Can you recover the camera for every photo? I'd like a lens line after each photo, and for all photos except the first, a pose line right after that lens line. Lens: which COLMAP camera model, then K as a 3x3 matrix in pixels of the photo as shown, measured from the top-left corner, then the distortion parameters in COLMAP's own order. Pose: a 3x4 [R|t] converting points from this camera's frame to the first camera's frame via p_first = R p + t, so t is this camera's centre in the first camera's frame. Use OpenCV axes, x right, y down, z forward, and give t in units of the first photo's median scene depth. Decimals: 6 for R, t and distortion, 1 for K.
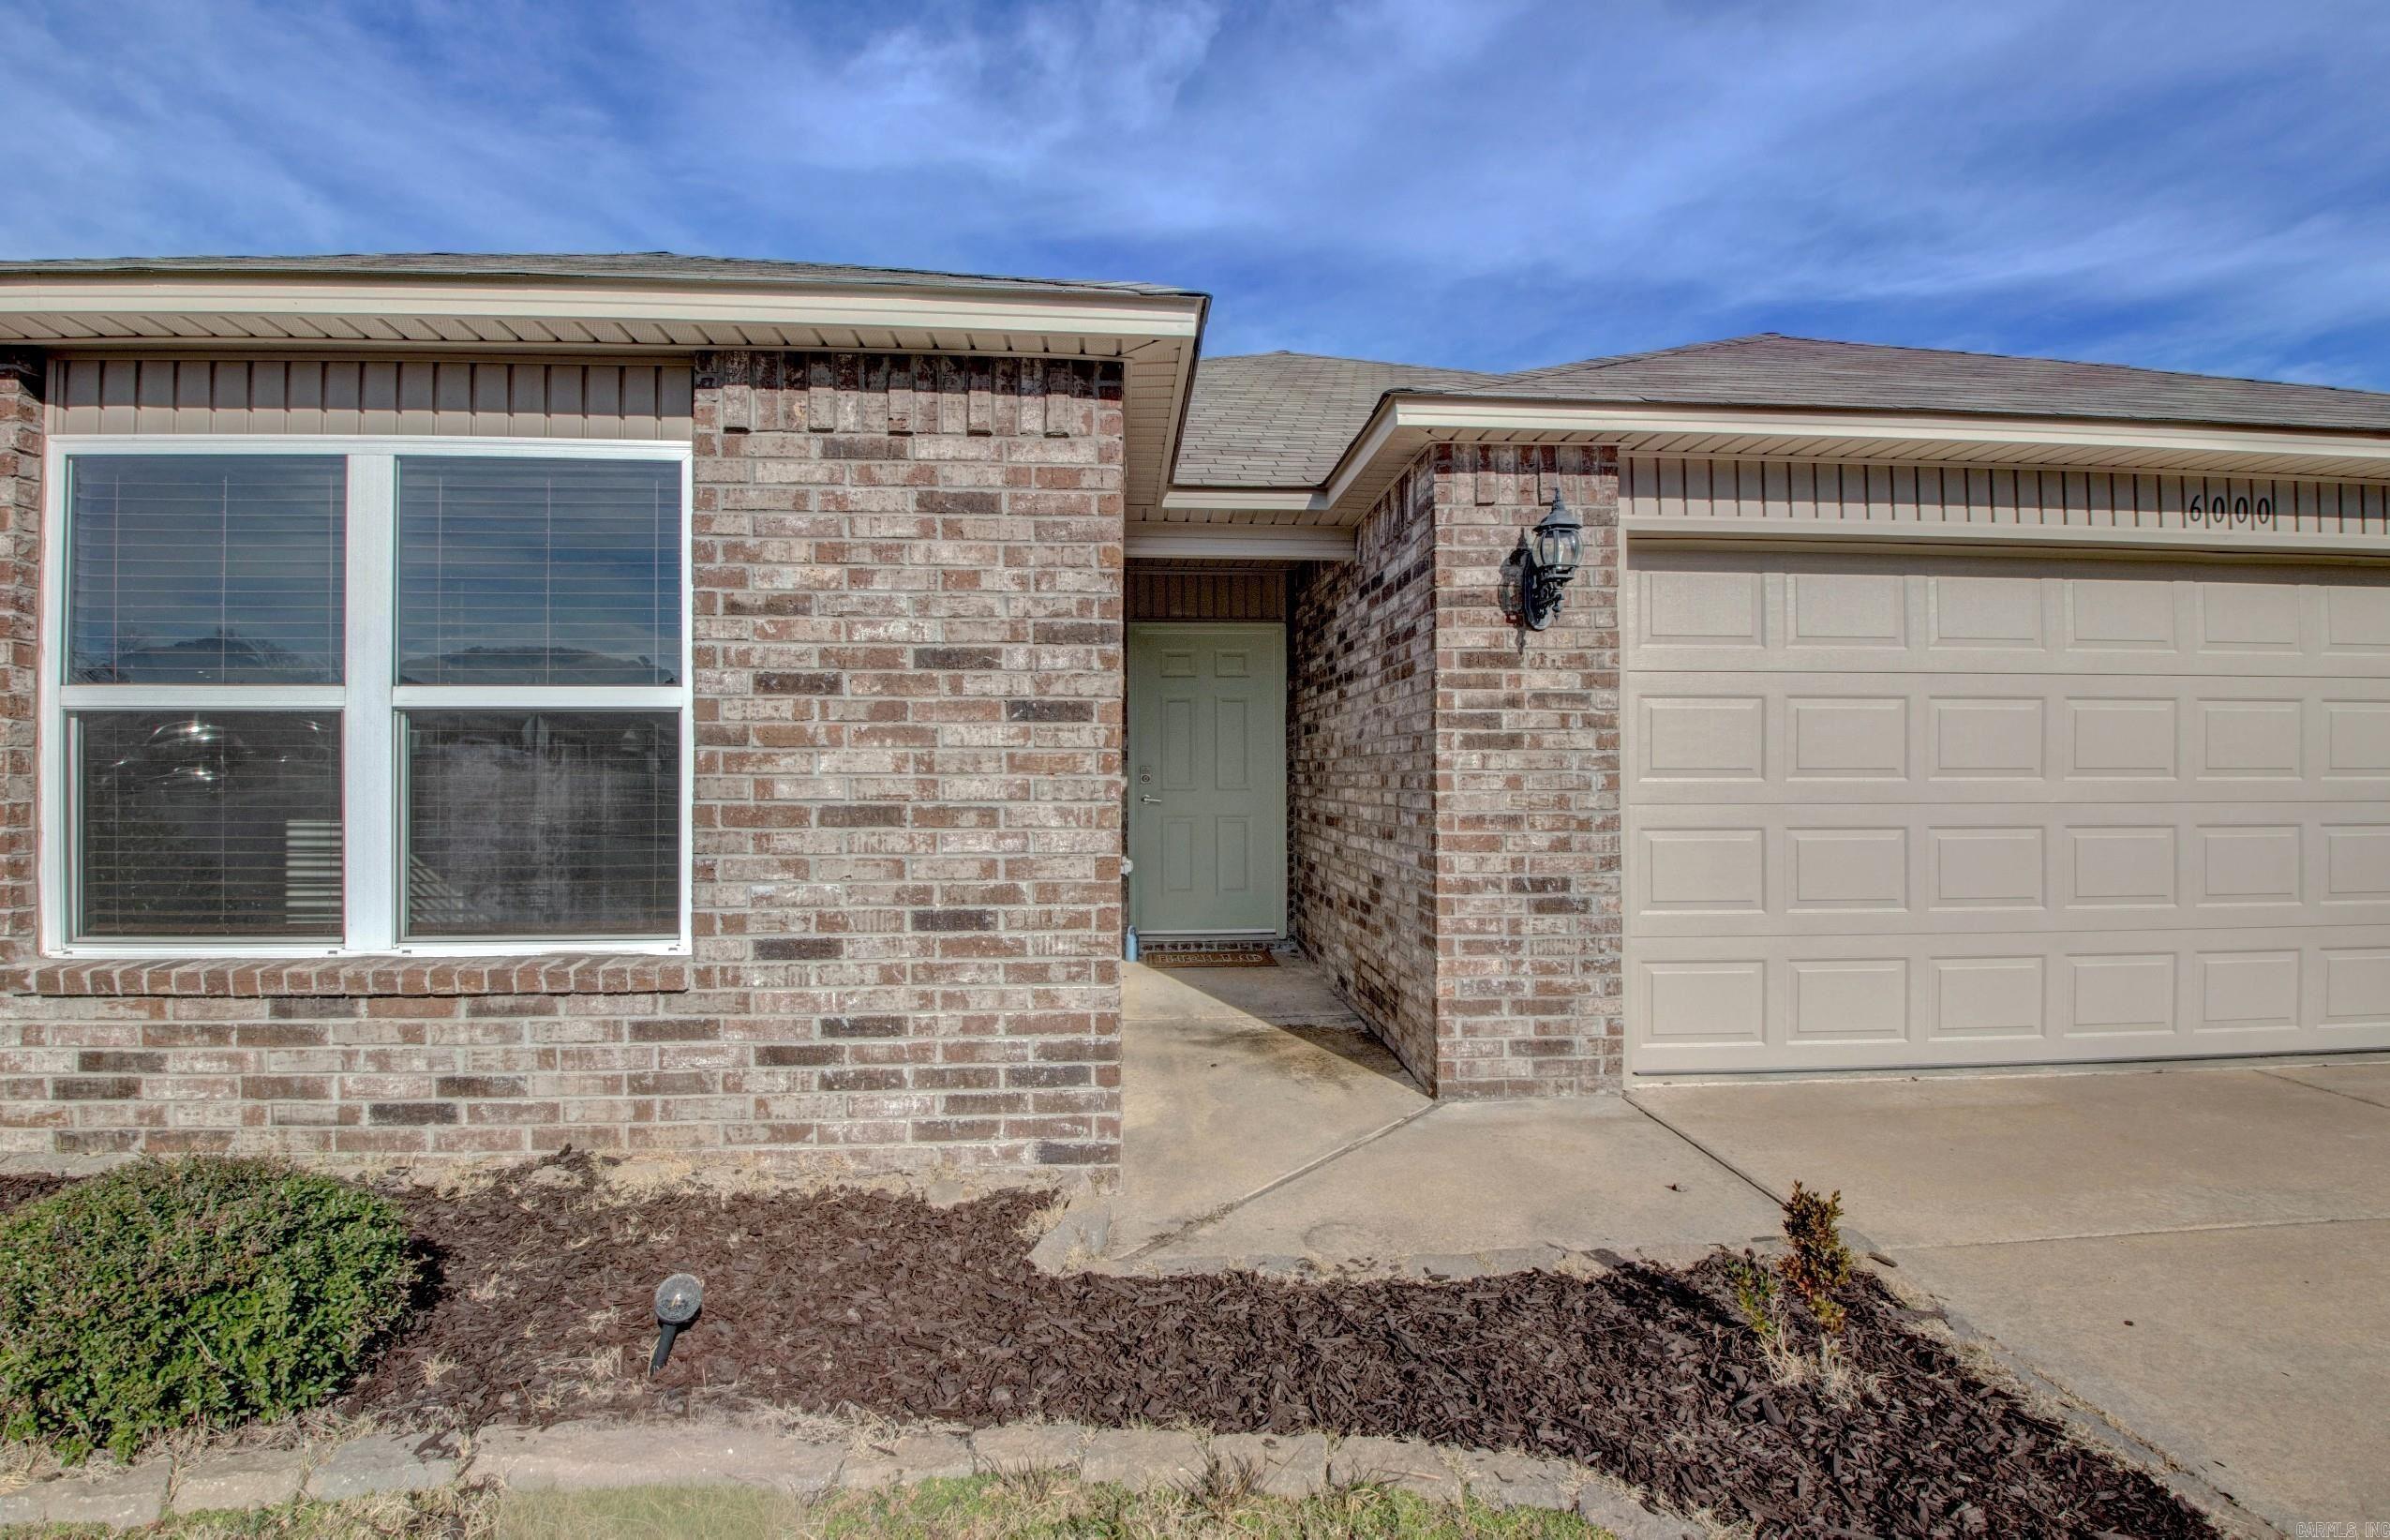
lens RADIAL K [[1120.4, 0, 1187.9], [0, 1120.4, 764.9], [0, 0, 1]] dist [0.021429, -0.032728]
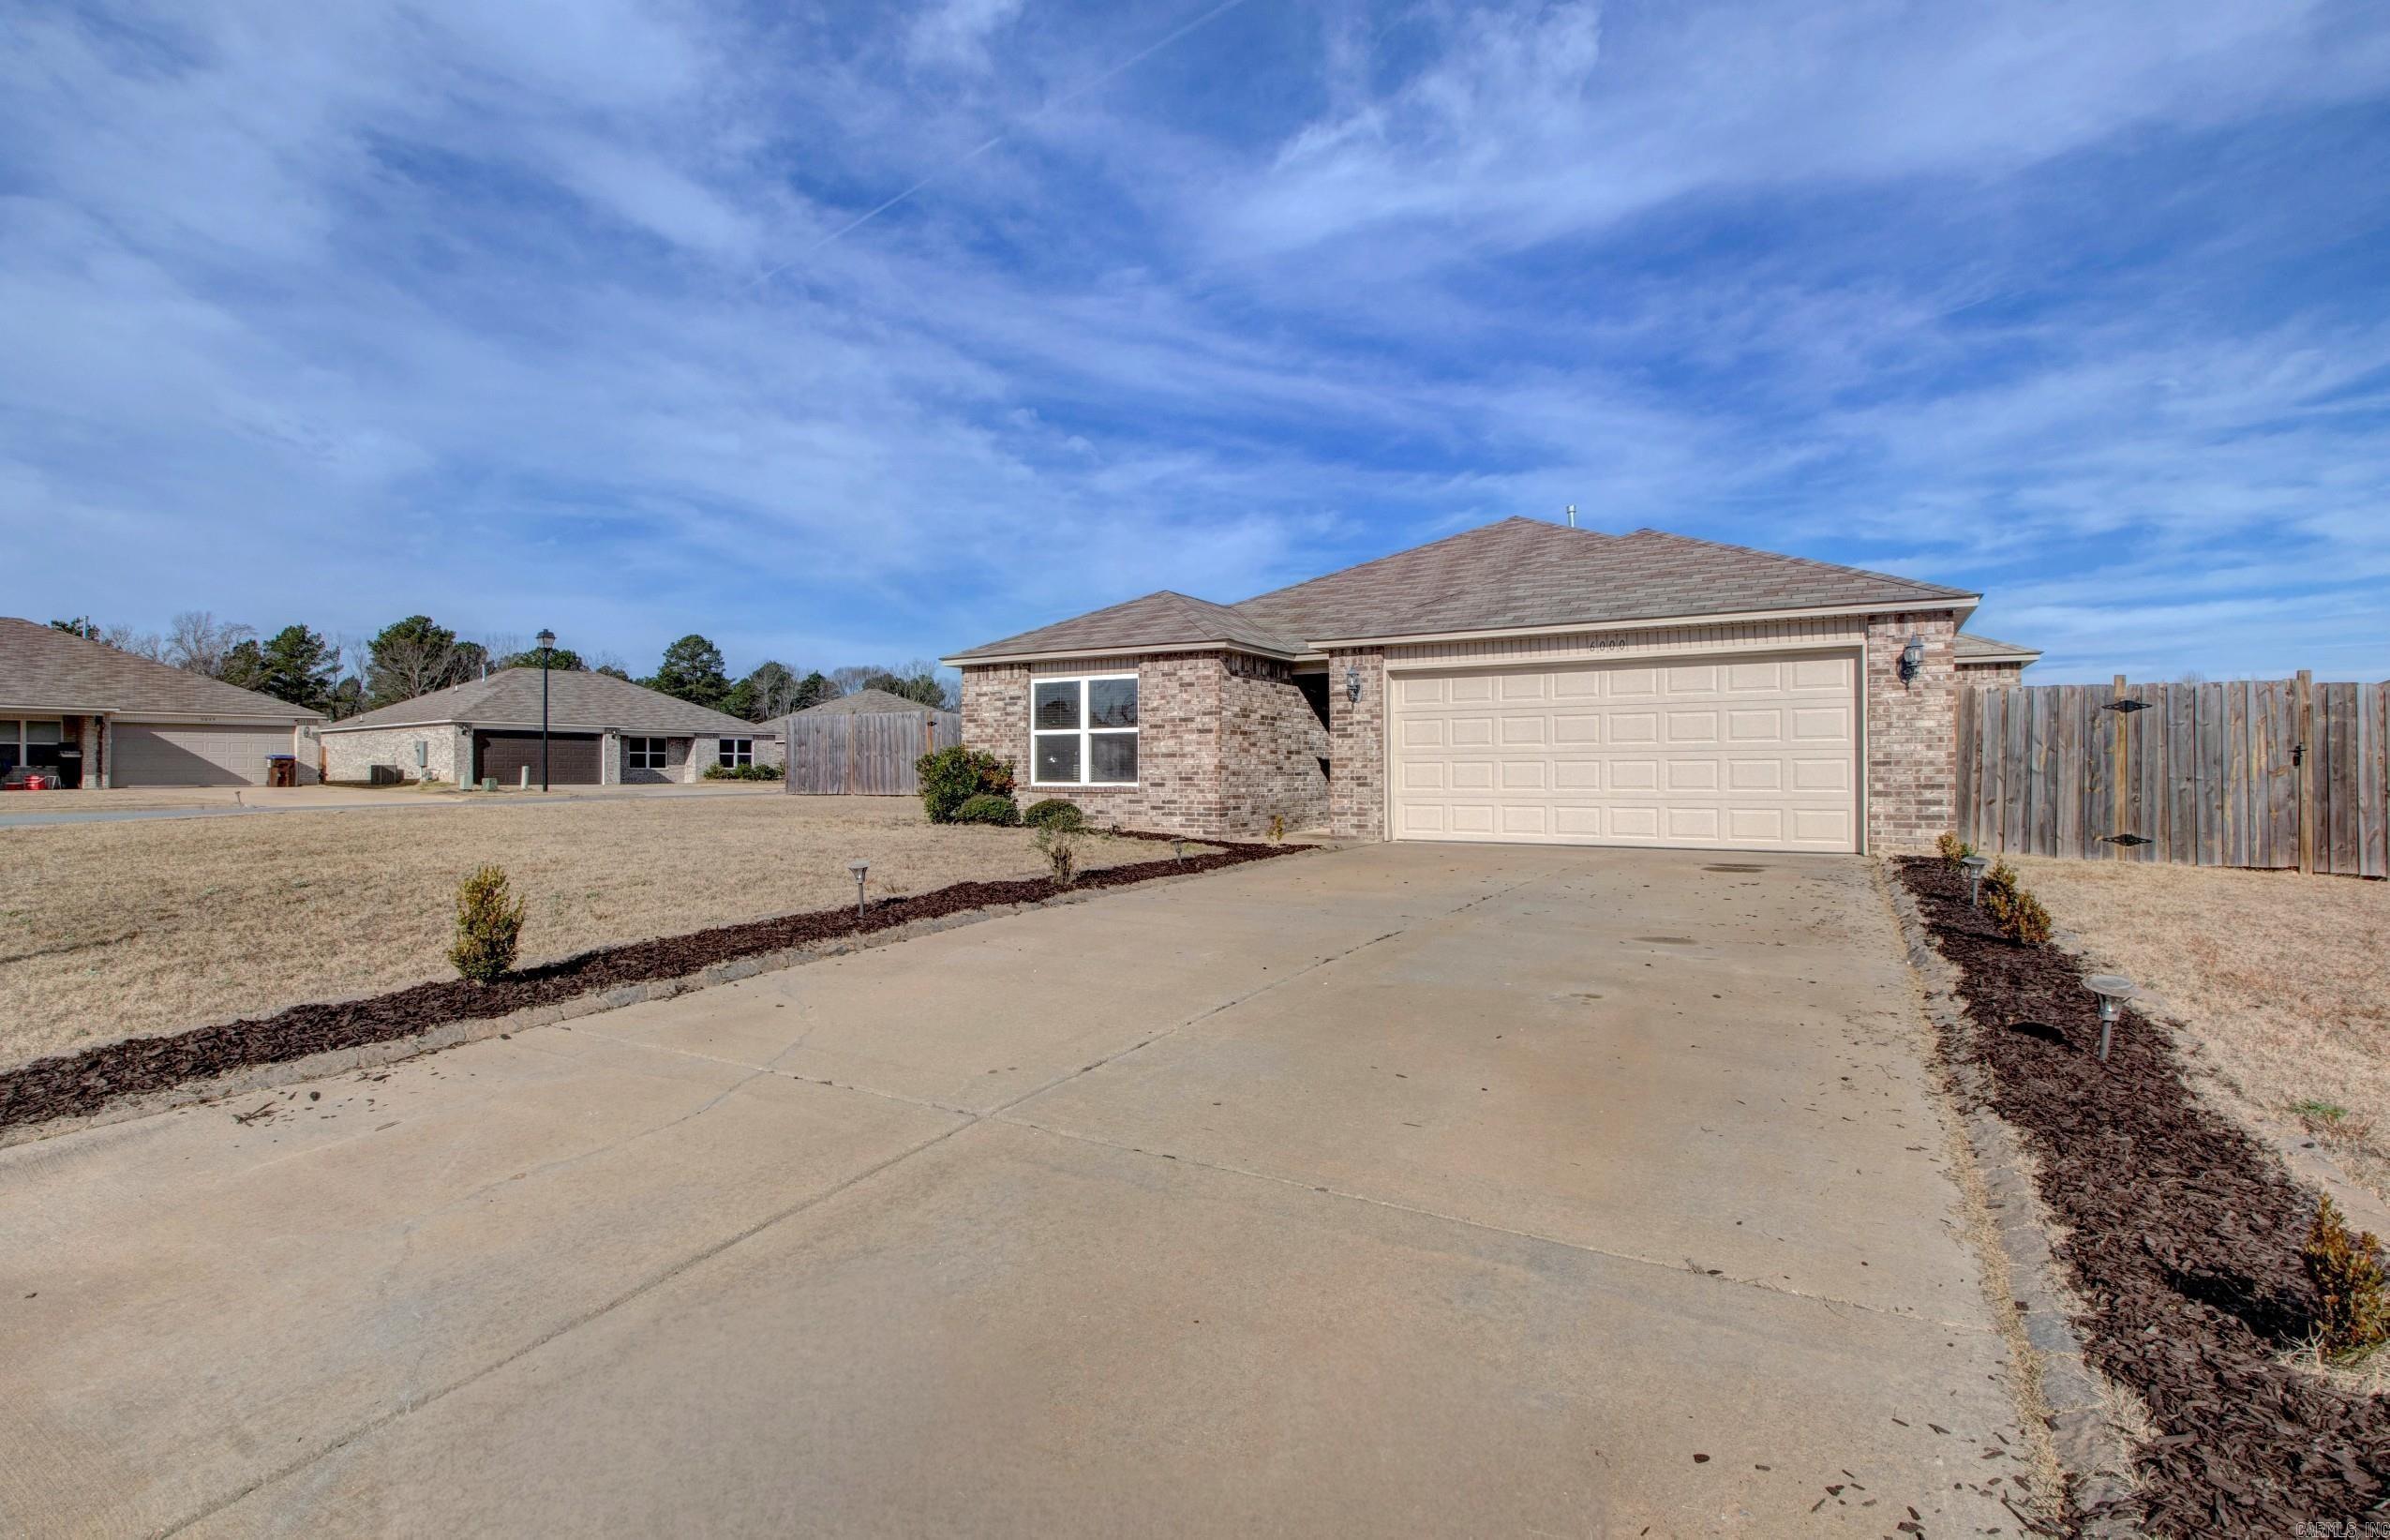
lens RADIAL K [[1090.9, 0, 1204.7], [0, 1090.9, 778.9], [0, 0, 1]] dist [0.018528, -0.029801]
pose [[0.830181, 0.001081, -0.557493, 2.262986], [0.003572, 0.999967, 0.007259, 0.108107], [0.557483, -0.008018, 0.830150, -2.549261]]
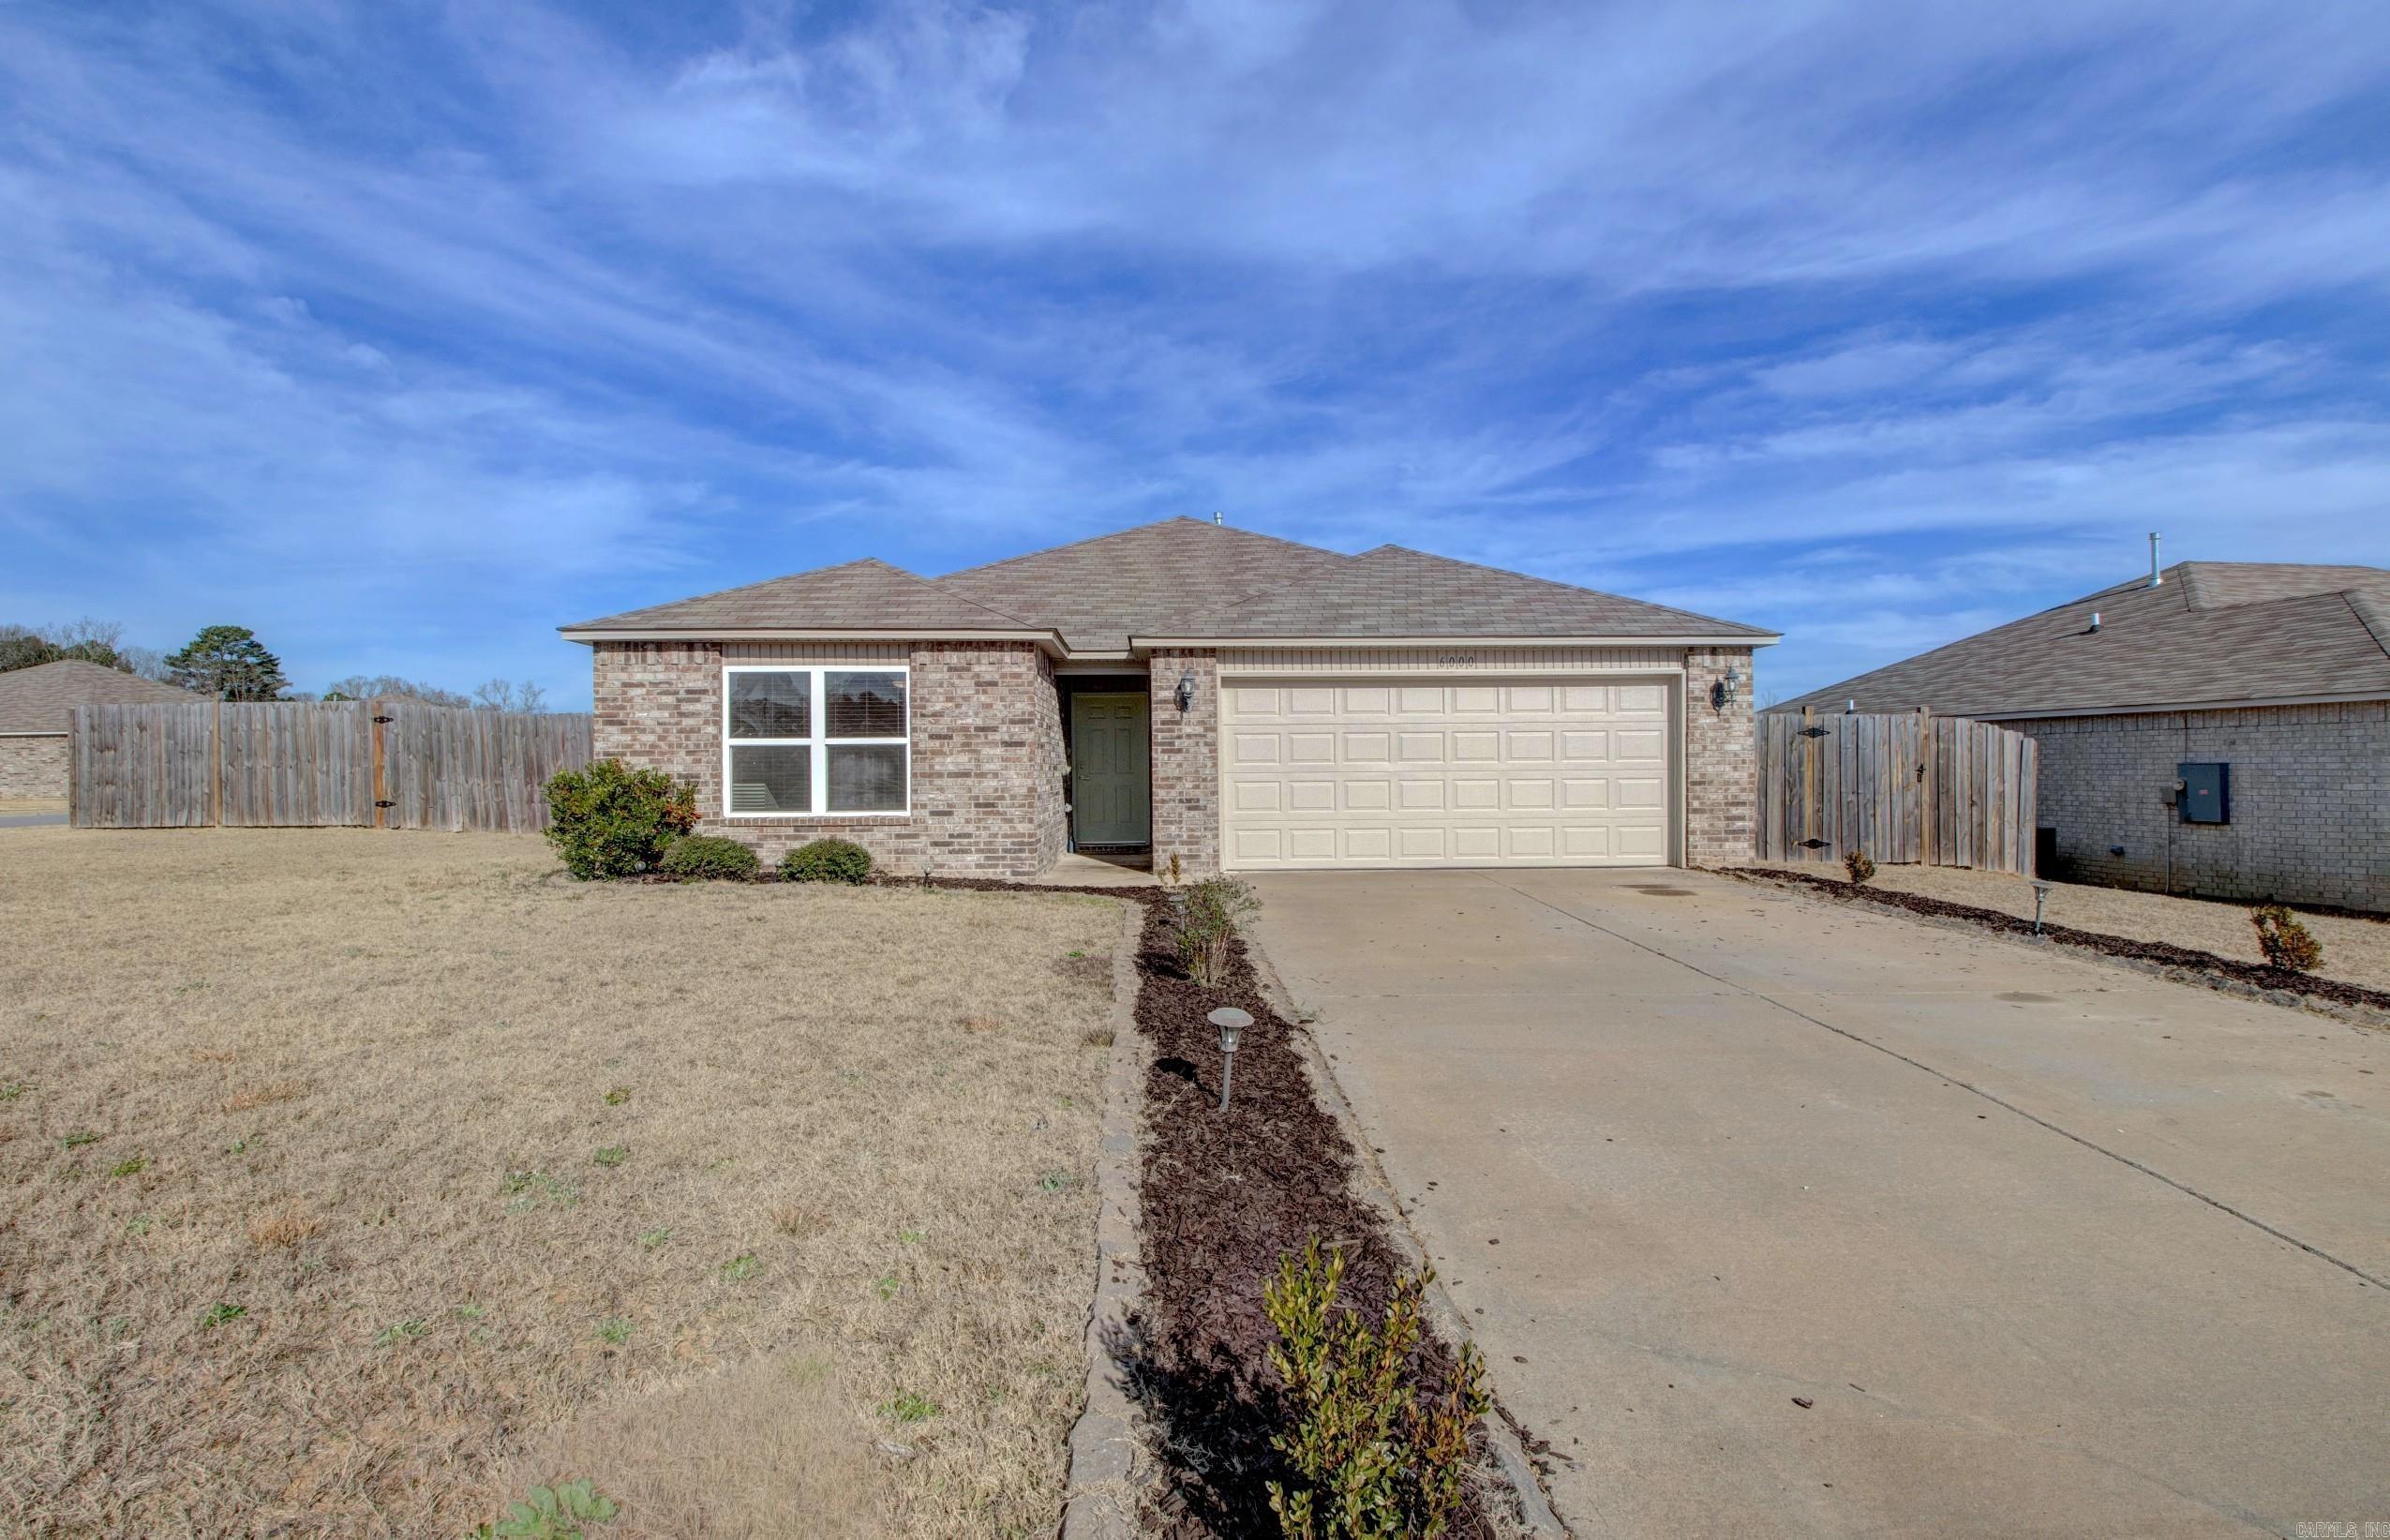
lens RADIAL K [[1103.1, 0, 1185.5], [0, 1103.1, 766.1], [0, 0, 1]] dist [0.002308, -0.017817]
pose [[0.999276, -0.006890, -0.037427, 0.529646], [0.006944, 0.999975, 0.001314, 0.018707], [0.037417, -0.001573, 0.999299, -2.355539]]
